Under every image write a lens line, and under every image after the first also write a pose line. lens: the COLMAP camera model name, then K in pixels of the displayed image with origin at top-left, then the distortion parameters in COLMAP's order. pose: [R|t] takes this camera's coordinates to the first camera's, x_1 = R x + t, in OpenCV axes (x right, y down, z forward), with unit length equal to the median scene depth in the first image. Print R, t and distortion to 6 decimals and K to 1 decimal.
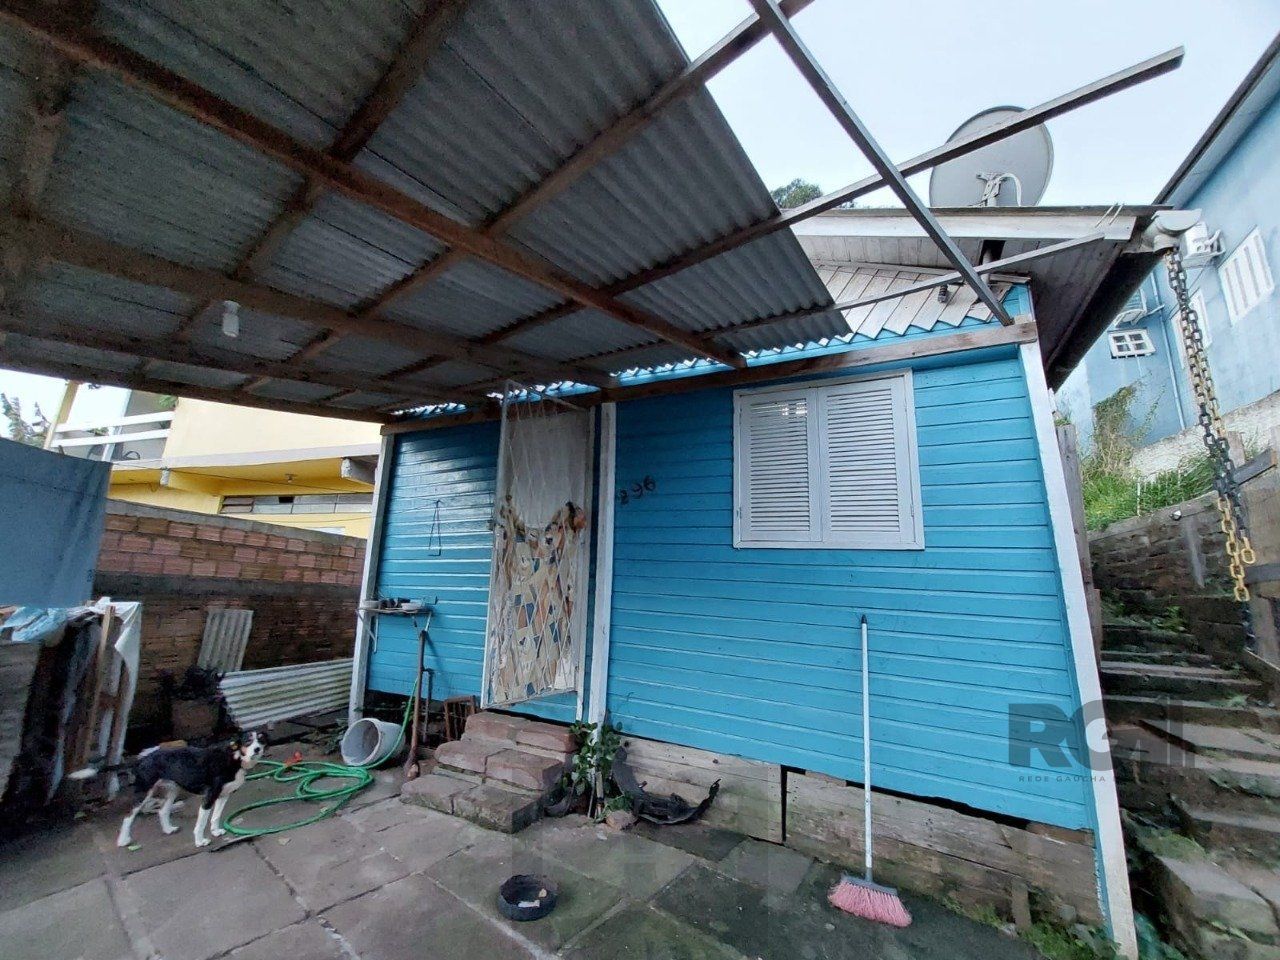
lens RADIAL K [[508.5, 0, 630.4], [0, 508.5, 494.3], [0, 0, 1]] dist [-0.004100, -0.000422]
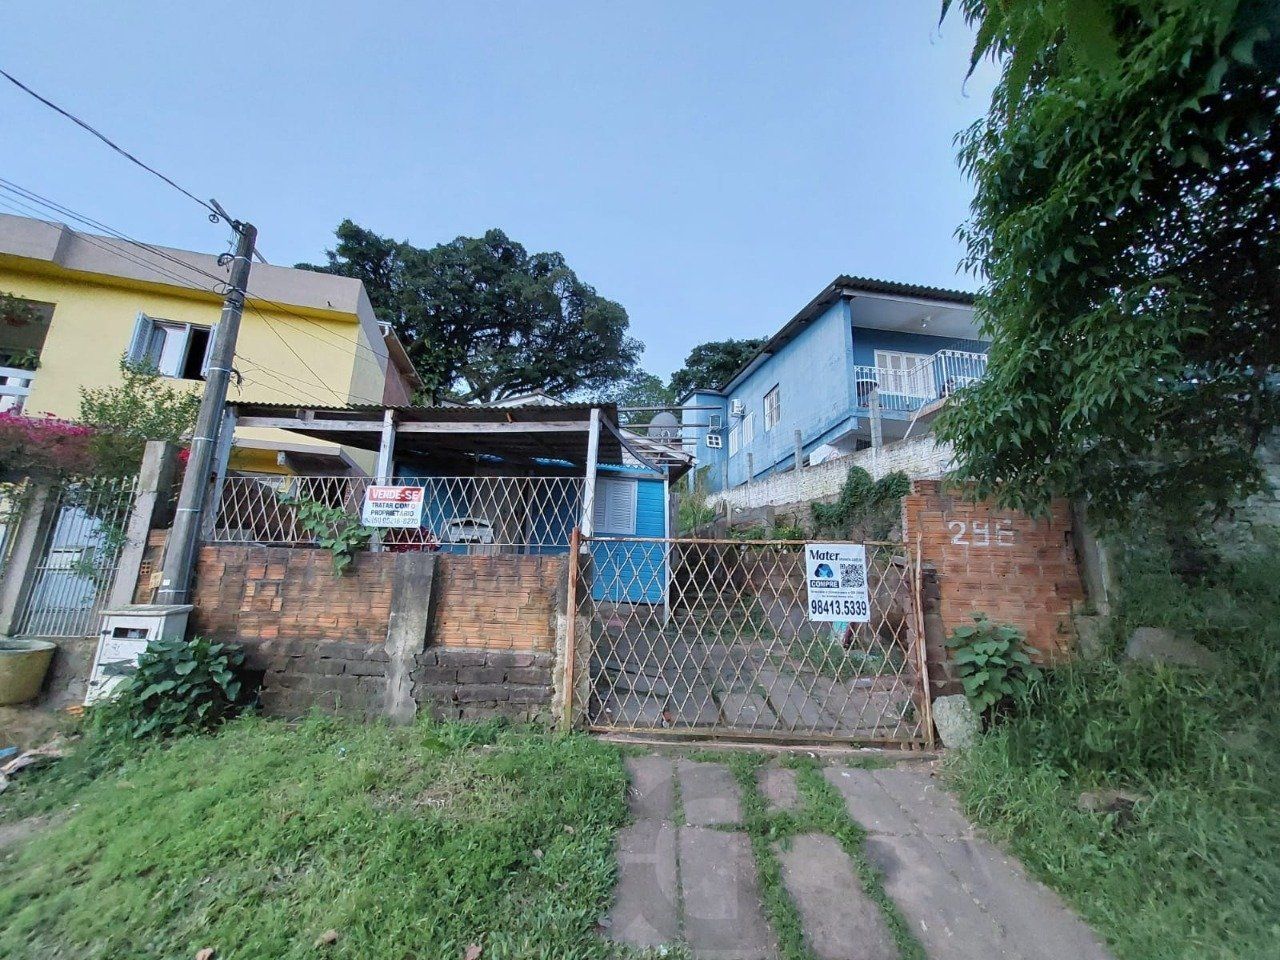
lens RADIAL K [[518.8, 0, 644.4], [0, 518.8, 499.4], [0, 0, 1]] dist [0.003789, -0.000009]
pose [[0.814651, 0.085521, 0.573612, -1.152833], [-0.111704, 0.993686, 0.010492, -0.140744], [-0.569093, -0.072622, 0.819060, -1.553340]]
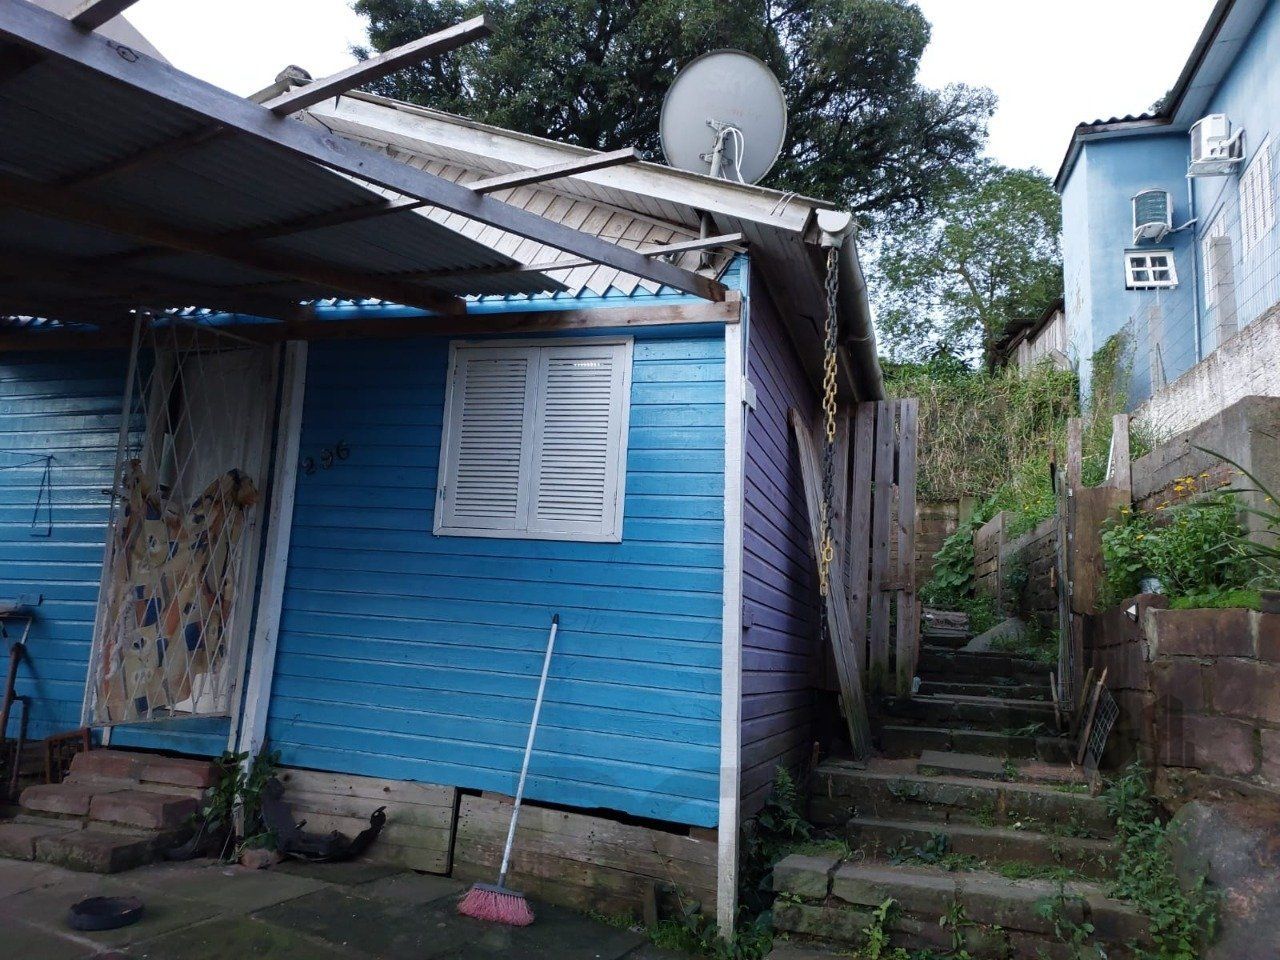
lens RADIAL K [[931.5, 0, 647.7], [0, 931.5, 475.7], [0, 0, 1]] dist [0.041582, -0.005999]
pose [[0.987337, 0.041987, 0.152977, 0.298535], [-0.046901, 0.998488, 0.028656, -0.048877], [-0.151543, -0.035468, 0.987814, -0.514791]]
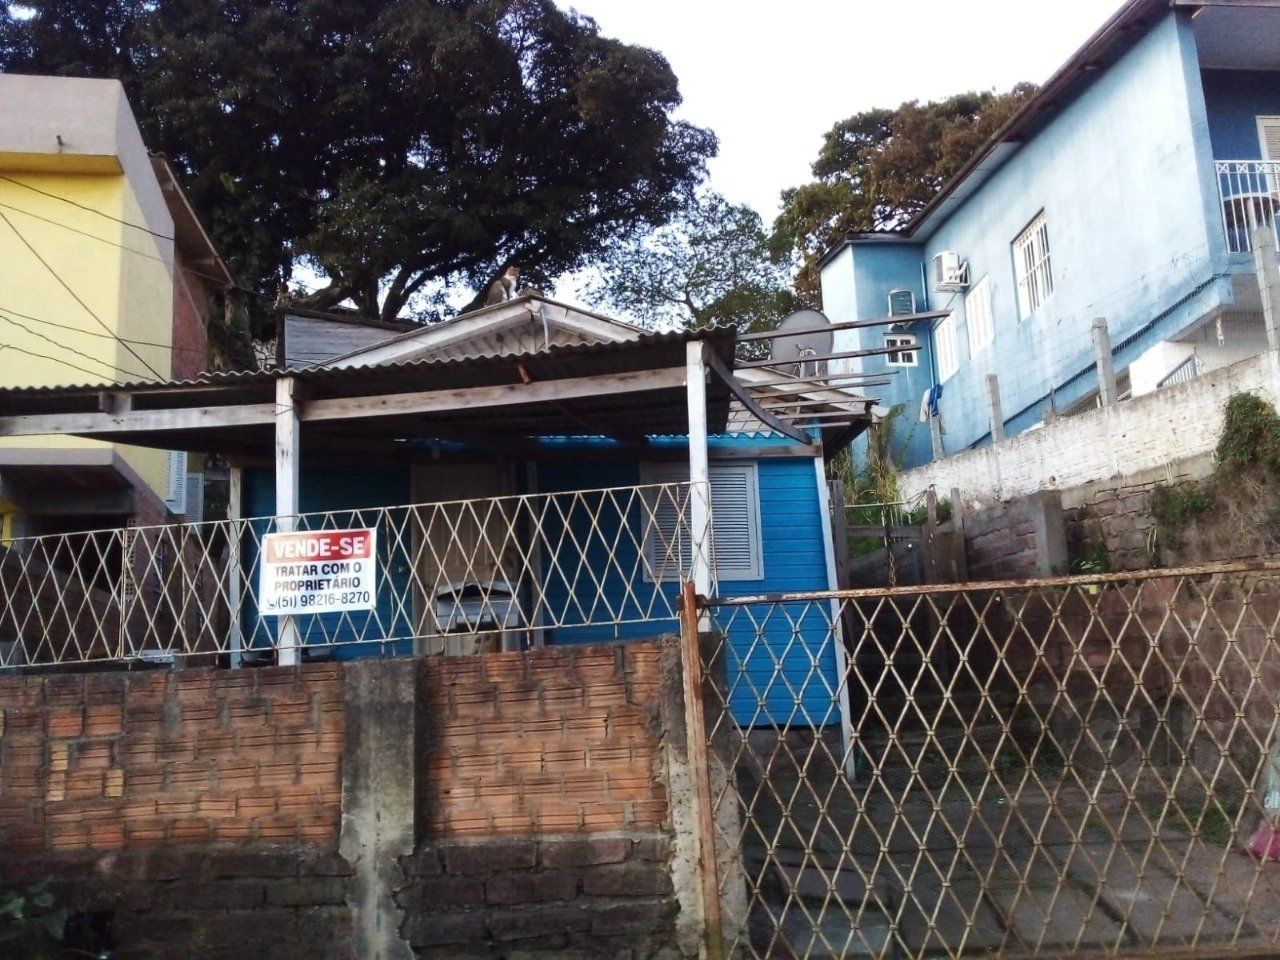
lens RADIAL K [[1232.2, 0, 693.1], [0, 1232.2, 499.1], [0, 0, 1]] dist [0.102522, -0.205727]
pose [[0.836081, 0.009353, 0.548526, -1.420413], [-0.023941, 0.999524, 0.019448, -0.178076], [-0.548083, -0.029392, 0.835907, -1.725858]]
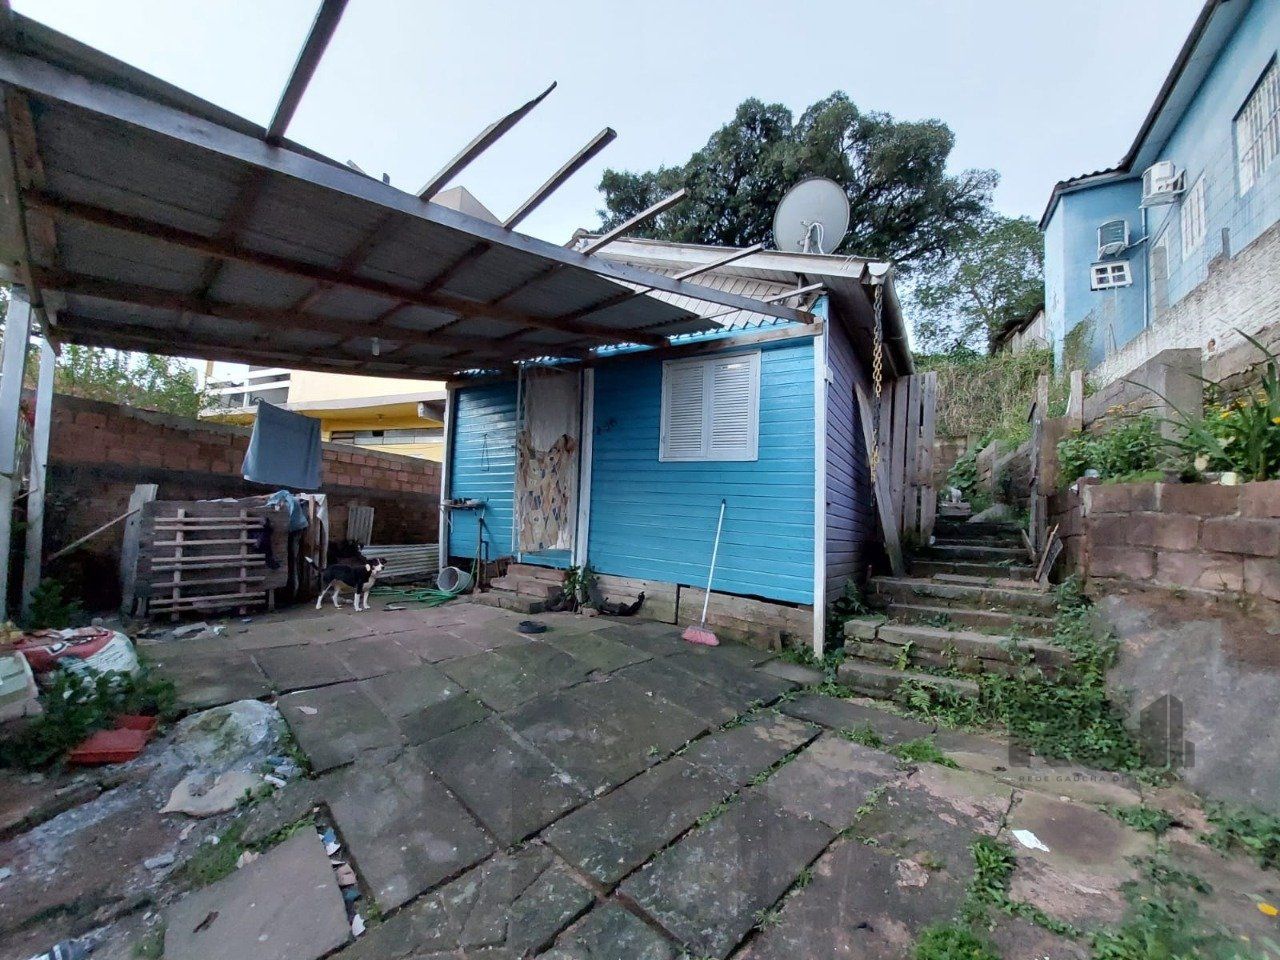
lens RADIAL K [[512.5, 0, 625.7], [0, 512.5, 496.1], [0, 0, 1]] dist [-0.002925, -0.000358]
pose [[0.993224, 0.001711, -0.116206, 0.275695], [0.014811, 0.989875, 0.141166, -0.018465], [0.115271, -0.141930, 0.983142, -0.617539]]
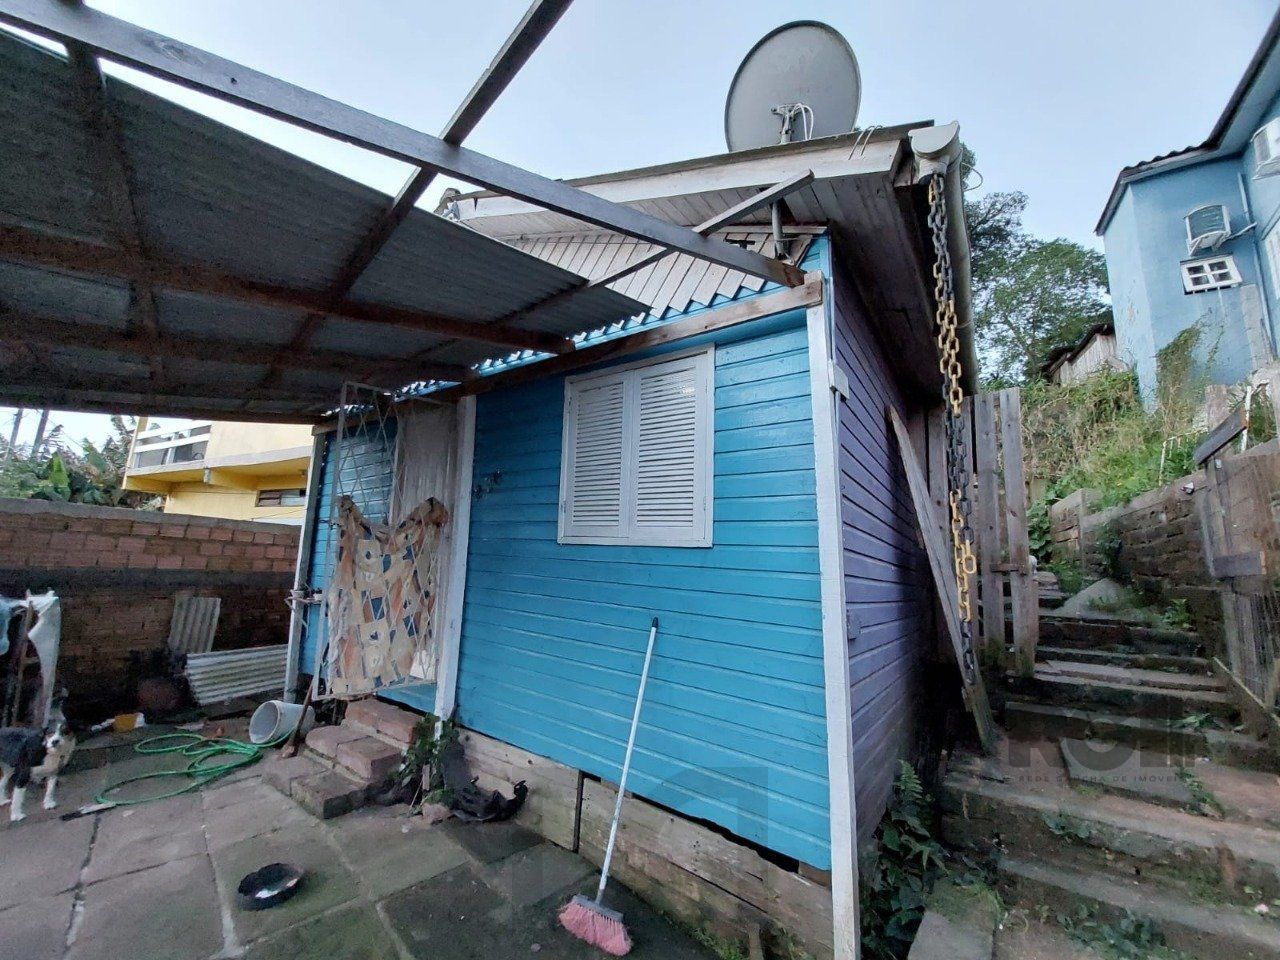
lens RADIAL K [[508.5, 0, 630.4], [0, 508.5, 494.3], [0, 0, 1]] dist [-0.004100, -0.000422]
pose [[0.987349, -0.026911, -0.156261, 0.470616], [0.034046, 0.998488, 0.043164, -0.023747], [0.154864, -0.047938, 0.986772, 0.076648]]
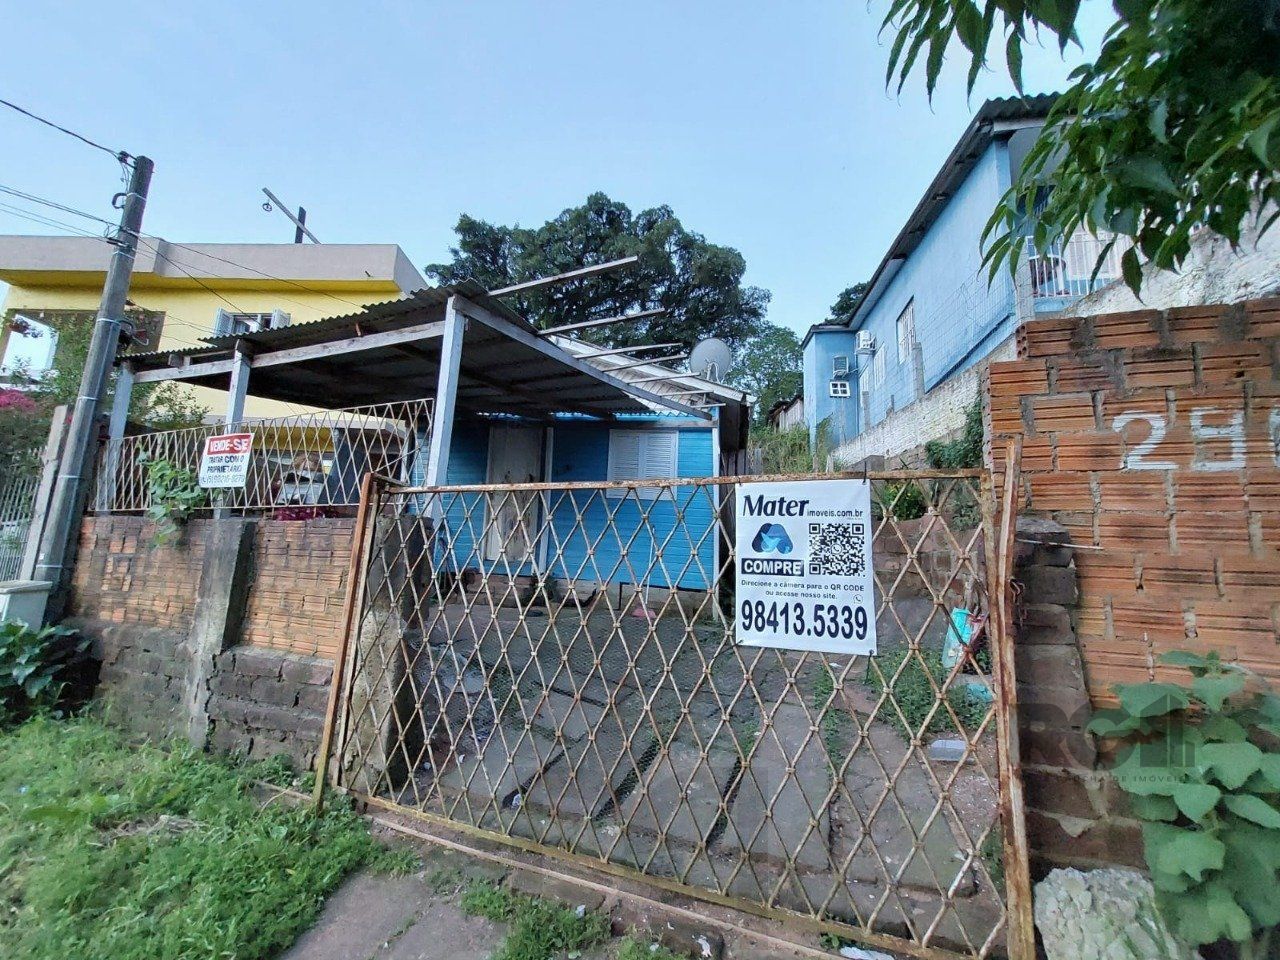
lens RADIAL K [[518.6, 0, 633.6], [0, 518.6, 497.8], [0, 0, 1]] dist [-0.001041, -0.000272]
pose [[0.960654, 0.035366, 0.275487, -0.323704], [-0.058162, 0.995484, 0.075019, -0.081344], [-0.271590, -0.088090, 0.958373, -1.280582]]
